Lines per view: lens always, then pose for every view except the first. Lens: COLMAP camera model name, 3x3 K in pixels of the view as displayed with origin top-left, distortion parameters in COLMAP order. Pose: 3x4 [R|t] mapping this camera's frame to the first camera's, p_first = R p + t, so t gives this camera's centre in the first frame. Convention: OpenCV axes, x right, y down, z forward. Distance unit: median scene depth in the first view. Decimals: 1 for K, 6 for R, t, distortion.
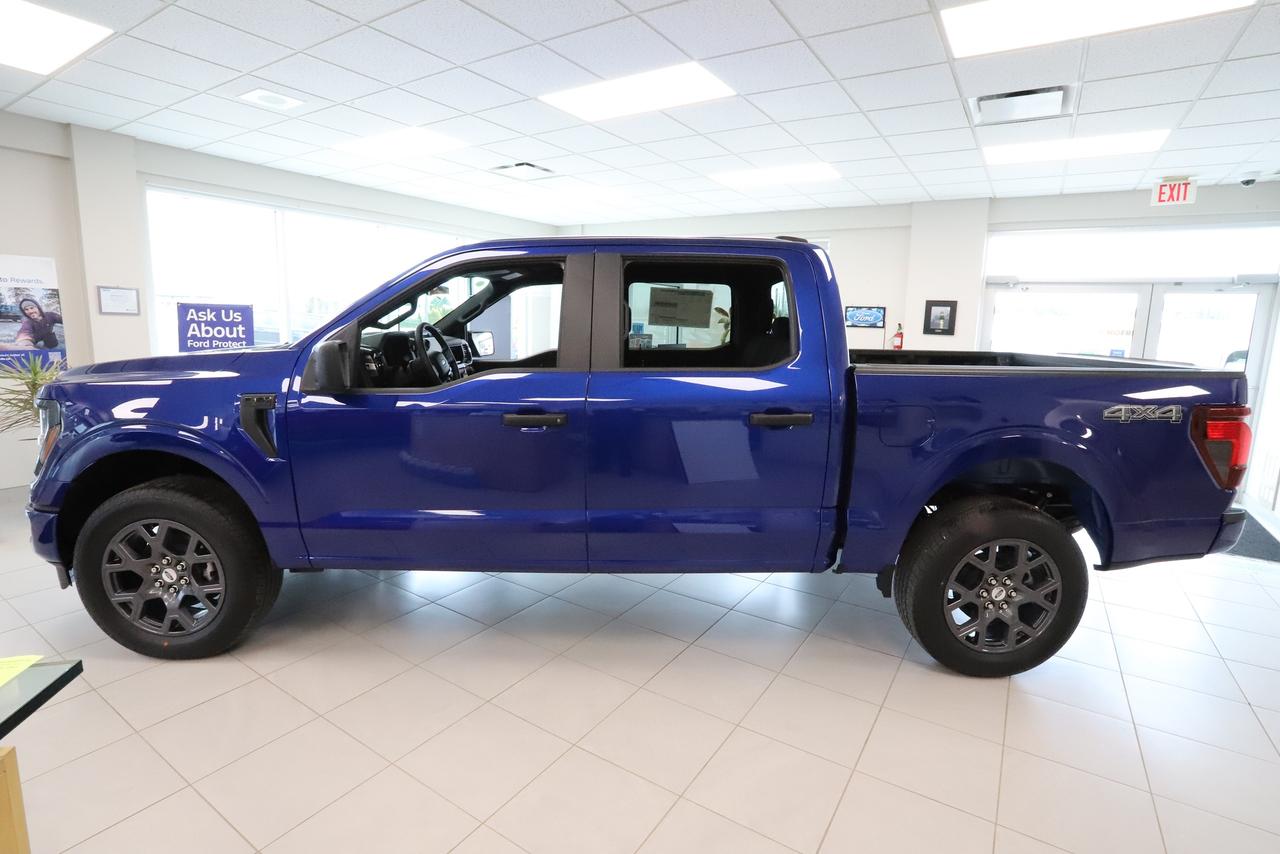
lens RADIAL K [[654.8, 0, 640.0], [0, 654.8, 427.0], [0, 0, 1]] dist [-0.079188, 0.037463]
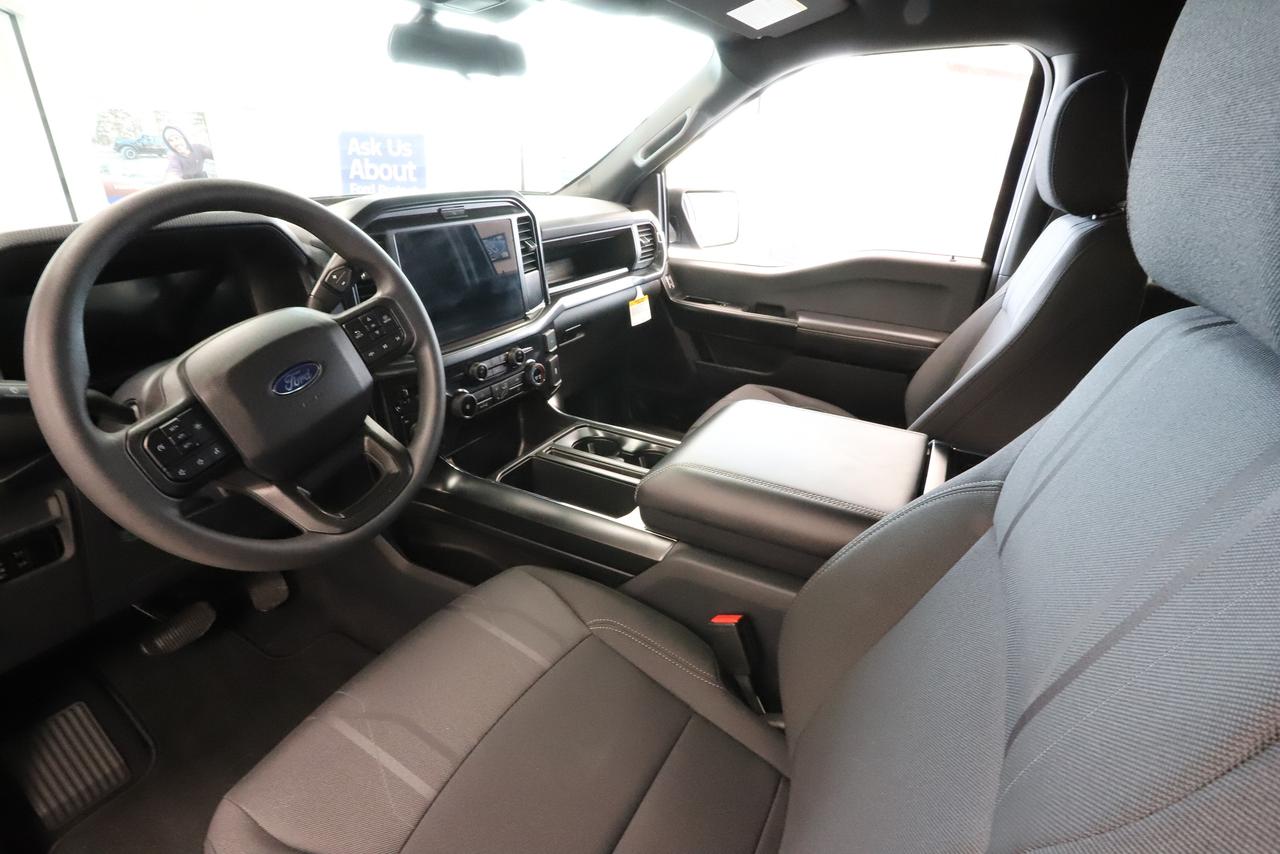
lens RADIAL K [[654.8, 0, 640.0], [0, 654.8, 427.0], [0, 0, 1]] dist [-0.079188, 0.037463]
pose [[0.896860, 0.178615, -0.404647, -0.061818], [-0.080659, 0.965543, 0.247427, -0.074350], [0.434898, -0.189270, 0.880364, 0.439251]]
